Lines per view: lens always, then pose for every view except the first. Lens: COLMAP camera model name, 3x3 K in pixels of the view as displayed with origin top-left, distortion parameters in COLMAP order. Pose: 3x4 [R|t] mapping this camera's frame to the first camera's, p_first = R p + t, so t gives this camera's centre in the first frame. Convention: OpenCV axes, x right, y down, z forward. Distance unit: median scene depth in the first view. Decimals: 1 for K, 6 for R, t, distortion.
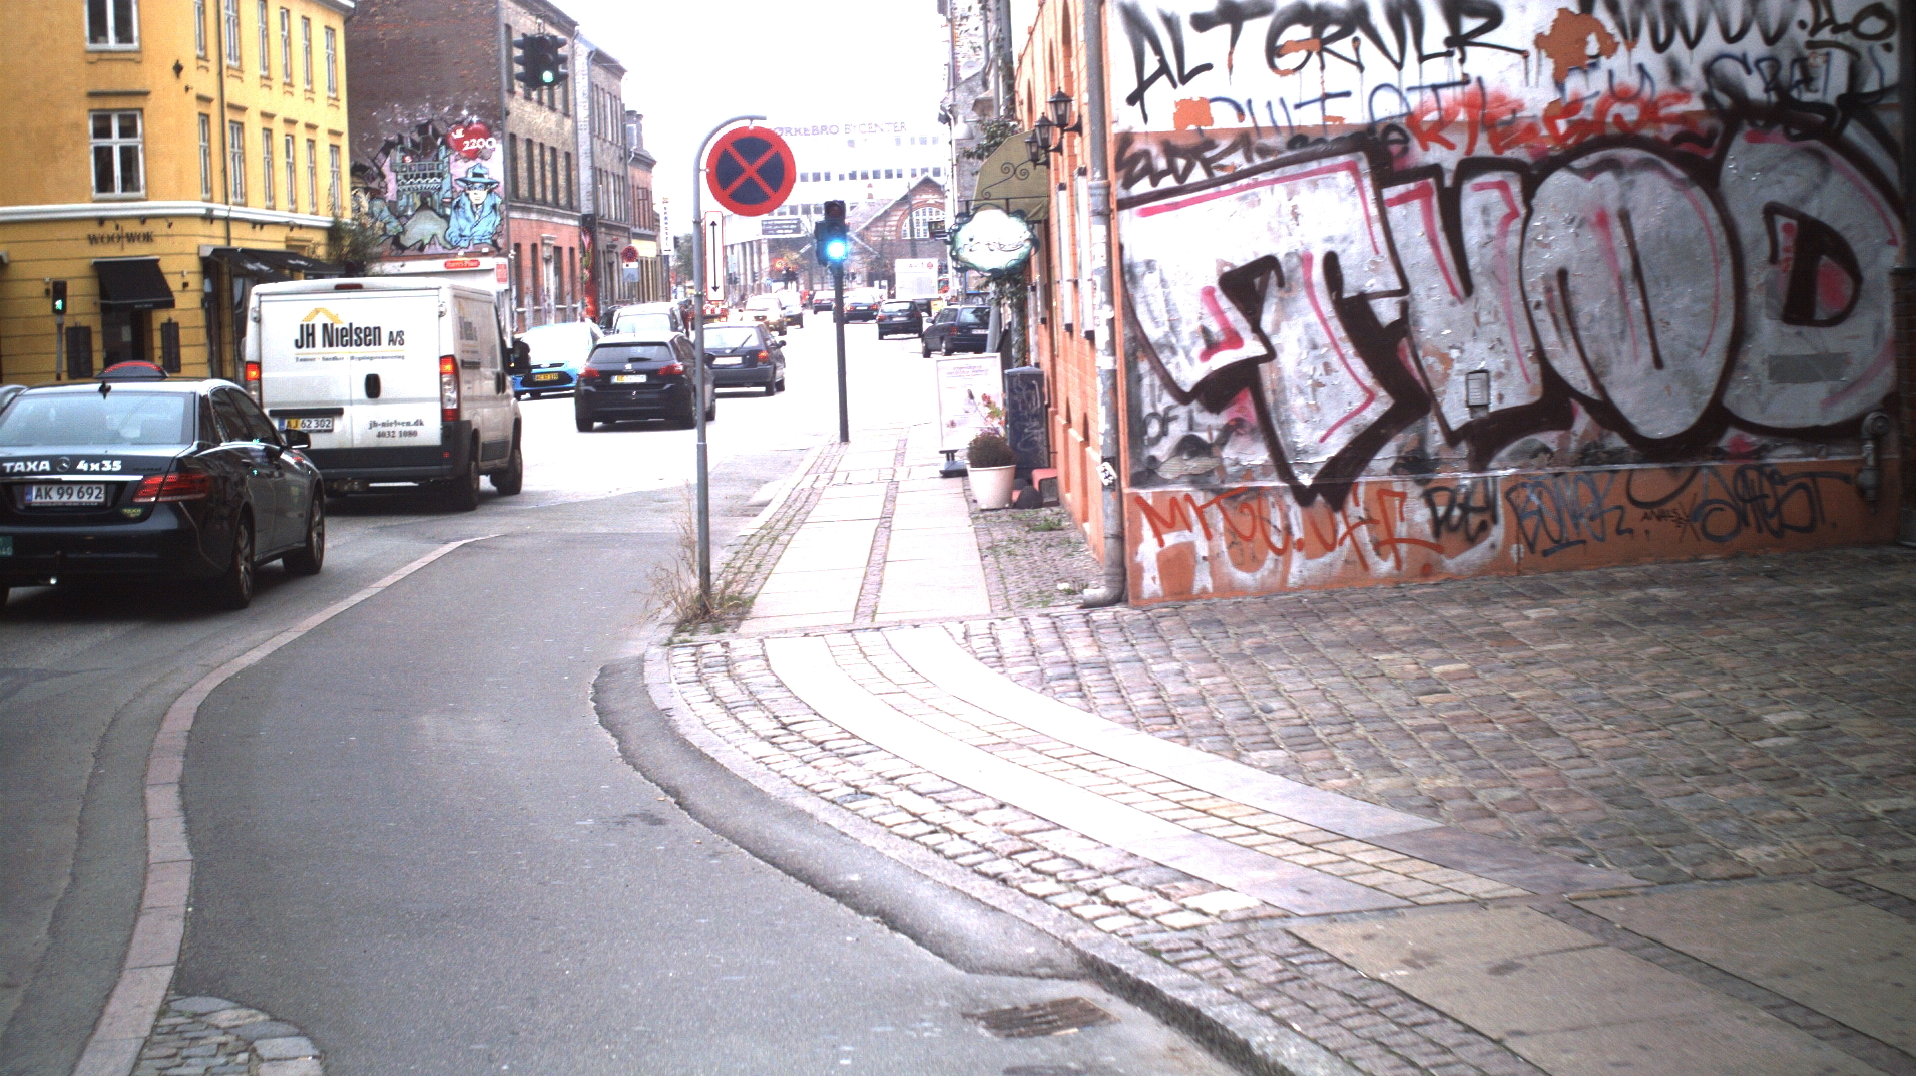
lens RADIAL K [[3698.7, 0, 958.0], [0, 3698.7, 538.0], [0, 0, 1]] dist [-0.310068, 0.548565]
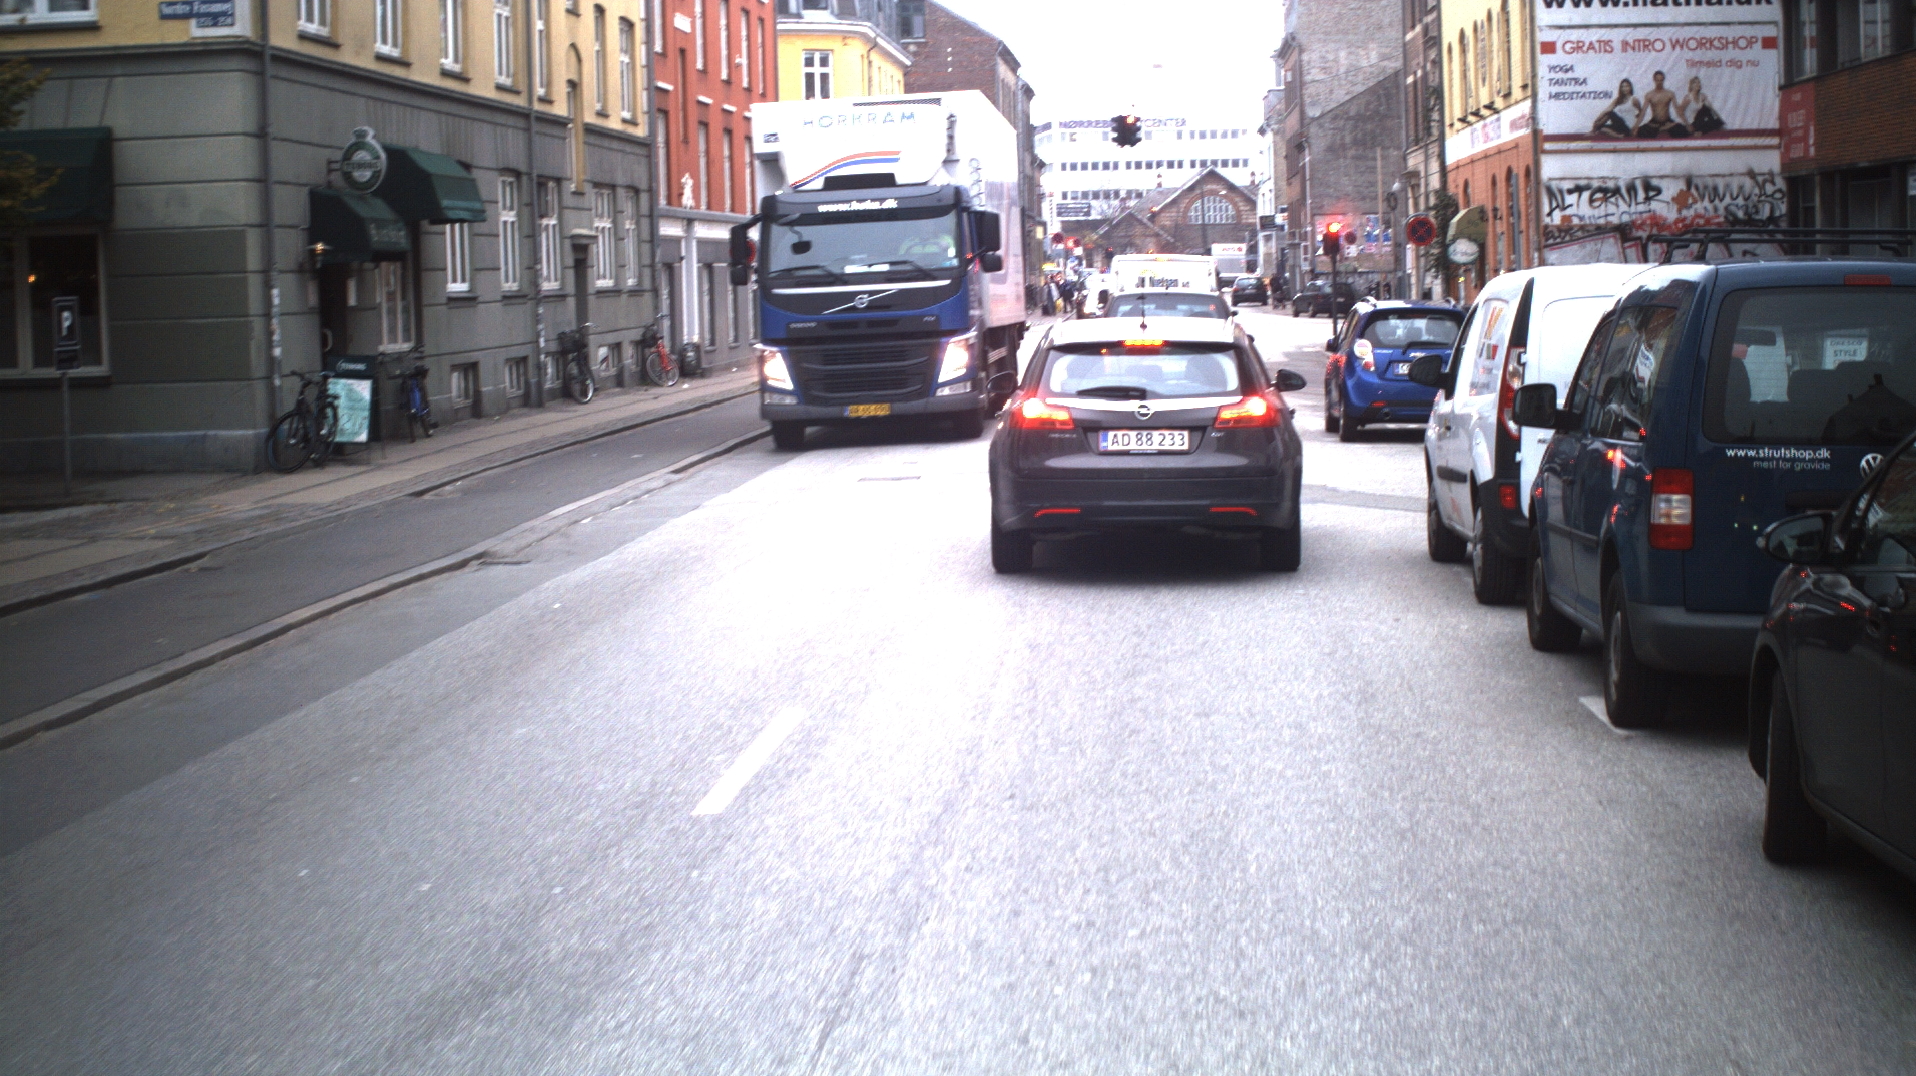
lens RADIAL K [[3698.7, 0, 958.0], [0, 3698.7, 538.0], [0, 0, 1]] dist [-0.310068, 0.548565]
pose [[0.997963, 0.022177, -0.059822, -0.175065], [-0.021816, 0.999740, 0.006674, 0.100536], [0.059955, -0.005355, 0.998187, -1.452689]]
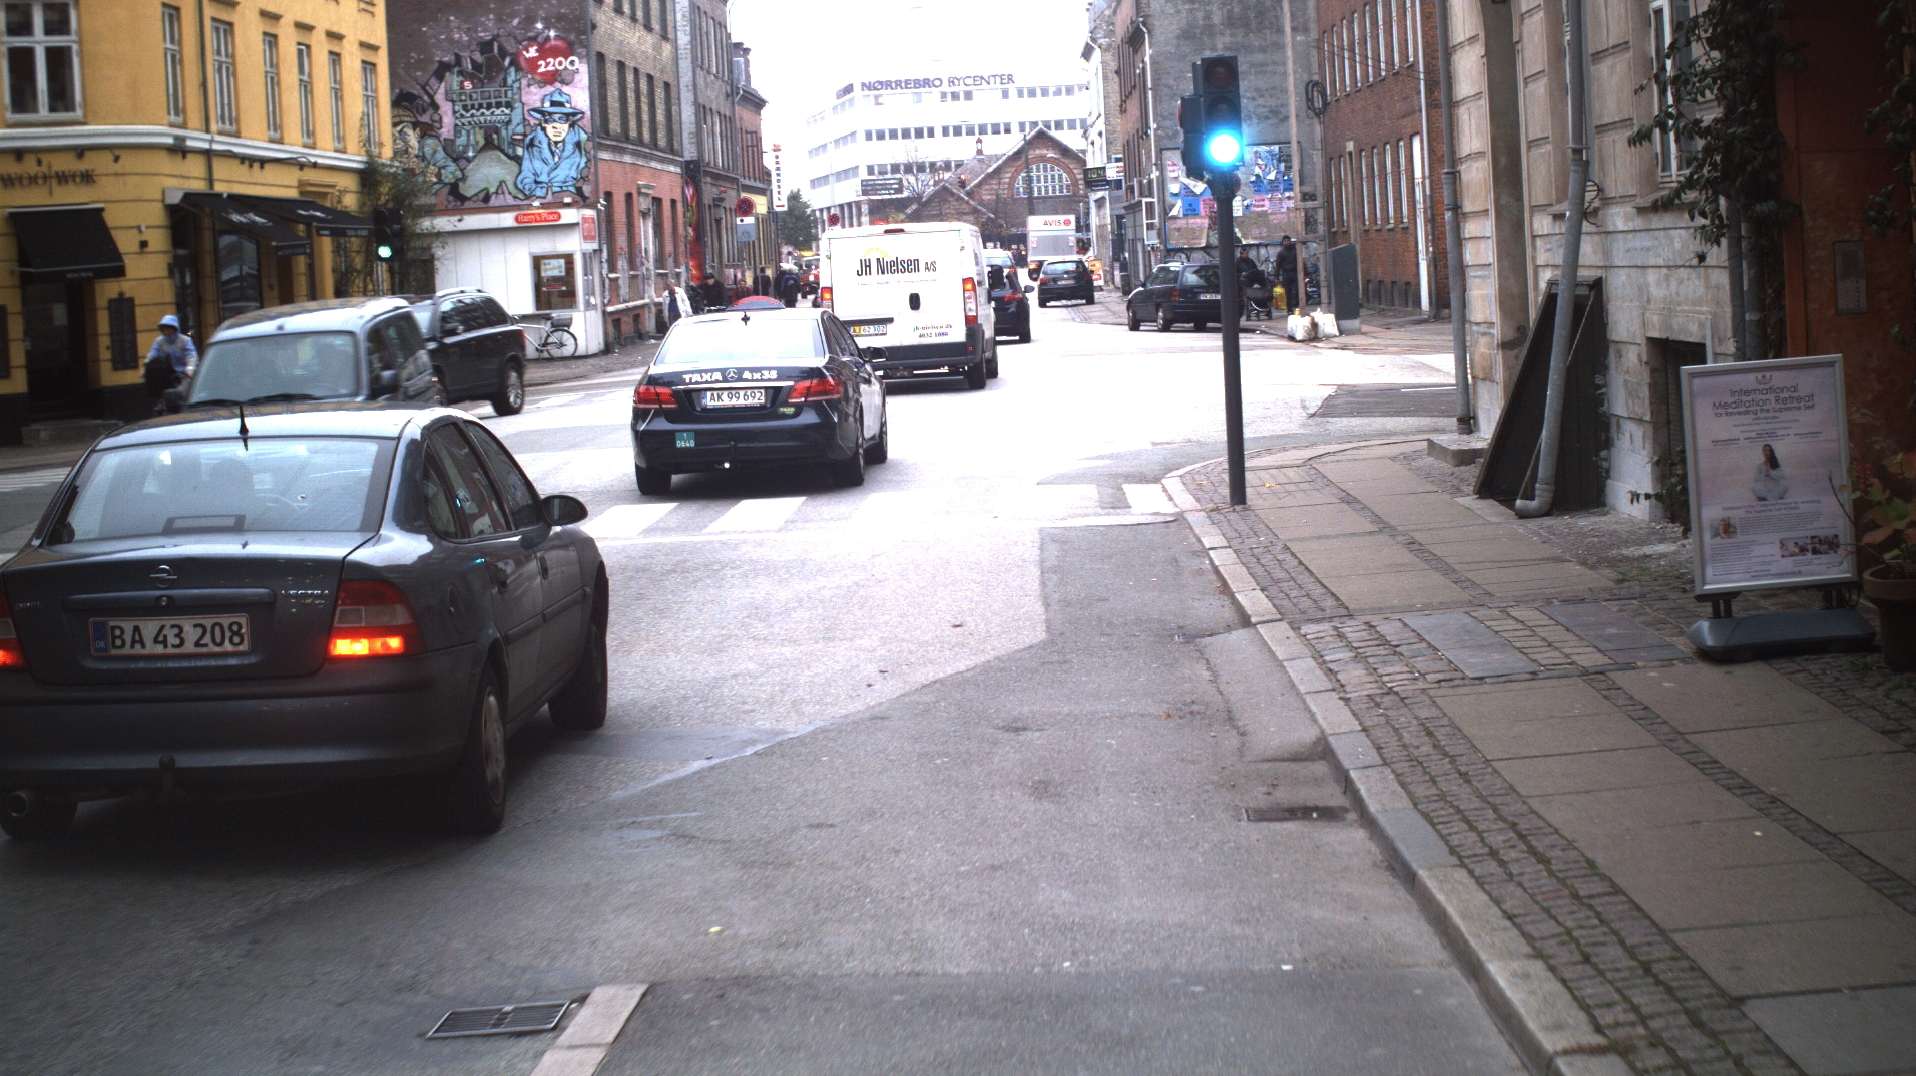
lens RADIAL K [[3698.7, 0, 958.0], [0, 3698.7, 538.0], [0, 0, 1]] dist [-0.310068, 0.548565]
pose [[0.999669, -0.010982, -0.023272, -0.095552], [0.011203, 0.999893, 0.009387, -0.043246], [0.023166, -0.009645, 0.999685, 0.741895]]
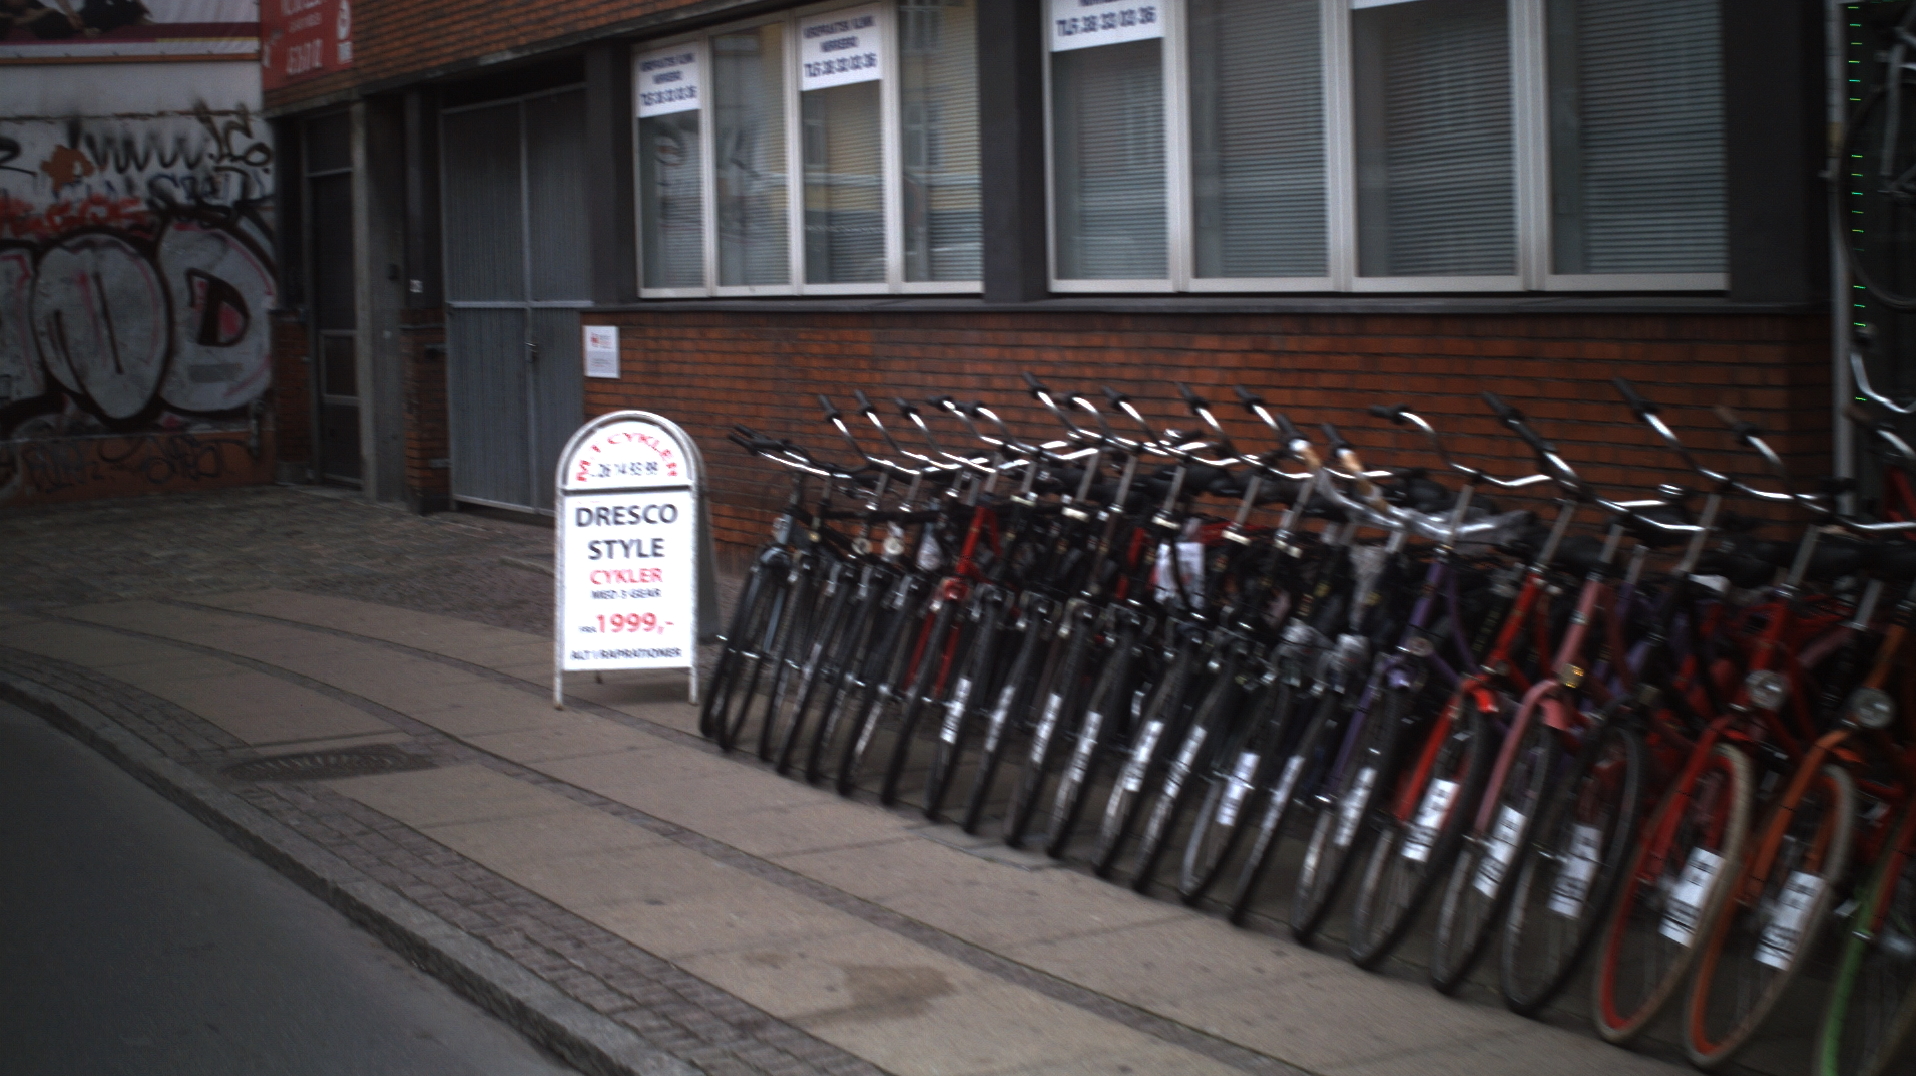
lens RADIAL K [[3698.7, 0, 958.0], [0, 3698.7, 538.0], [0, 0, 1]] dist [-0.310068, 0.548565]
pose [[0.926733, -0.009135, 0.375609, -0.040753], [0.012554, 0.999899, -0.006657, 0.025308], [-0.375511, 0.010885, 0.926754, -0.378393]]
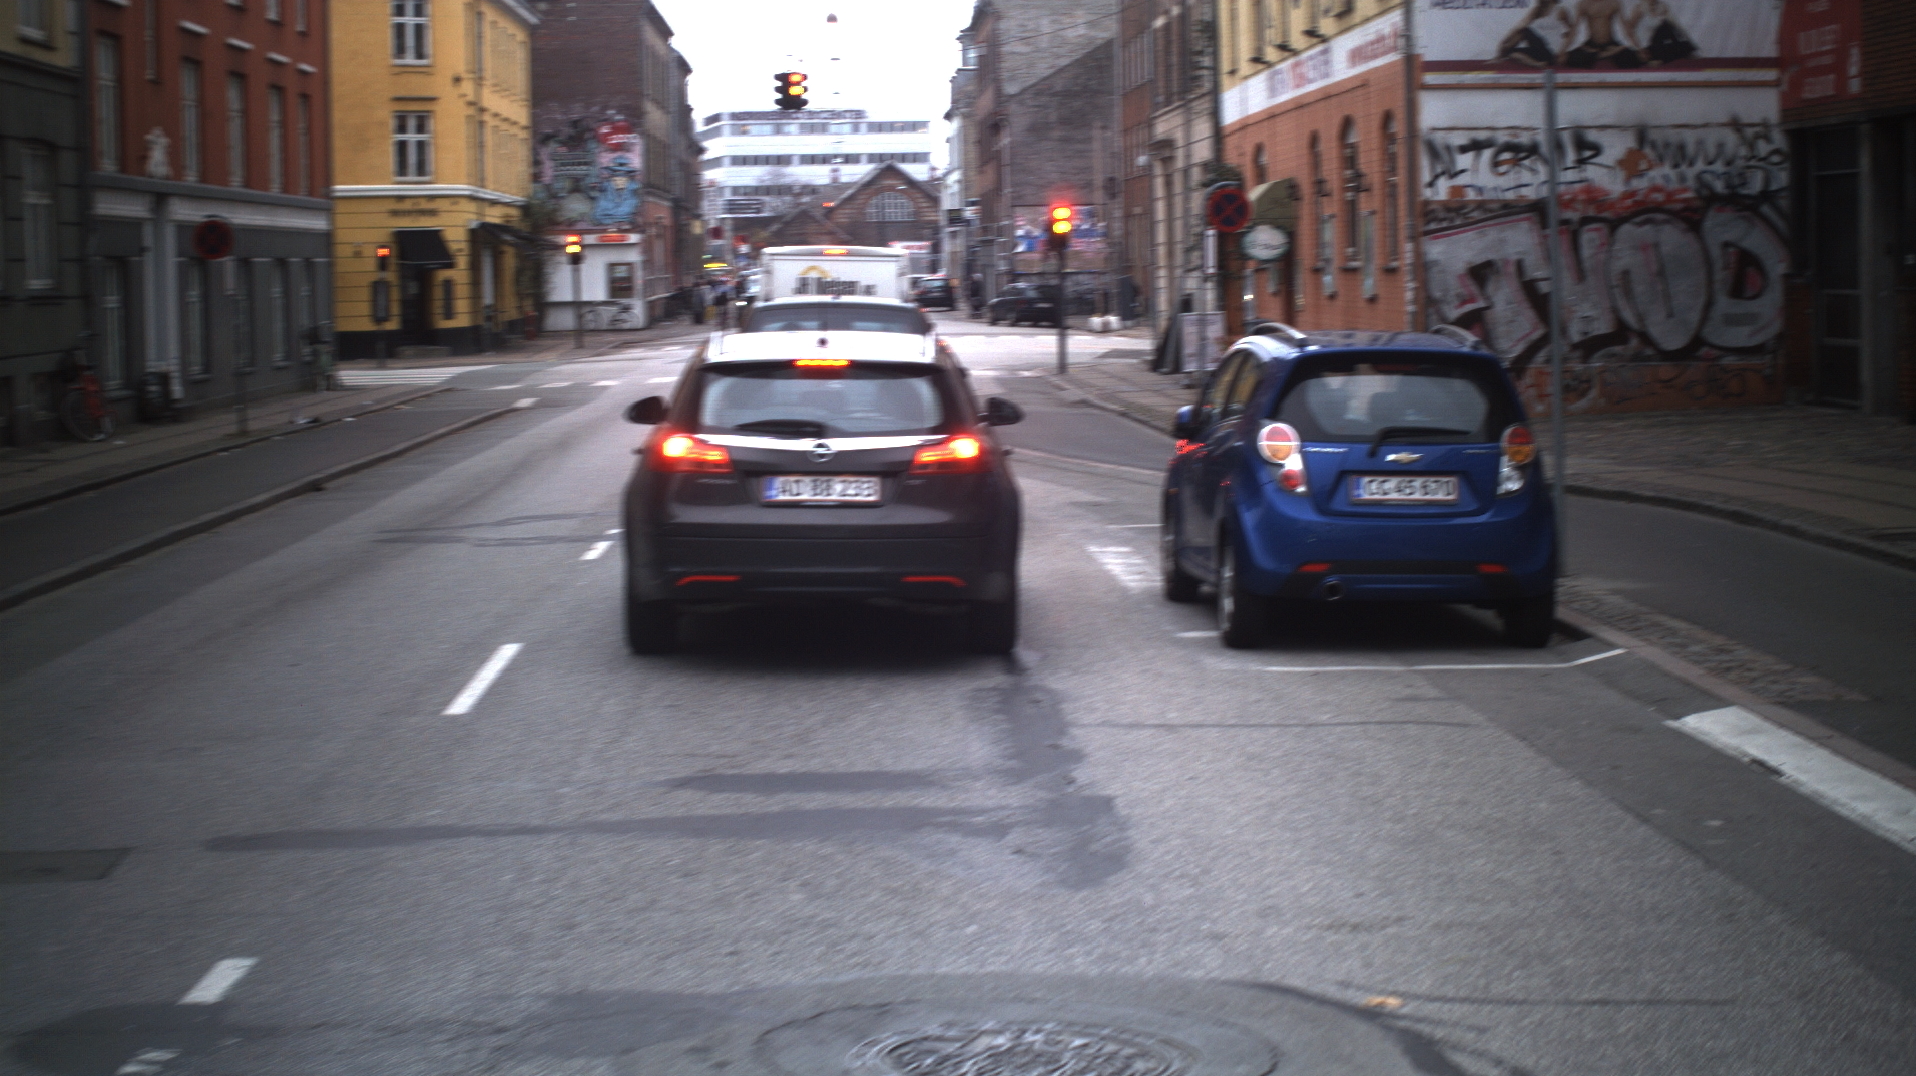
lens RADIAL K [[3698.7, 0, 958.0], [0, 3698.7, 538.0], [0, 0, 1]] dist [-0.310068, 0.548565]
pose [[0.999345, 0.022873, 0.028058, -0.178020], [-0.023012, 0.999724, 0.004642, 0.051893], [-0.027944, -0.005285, 0.999596, -0.709556]]
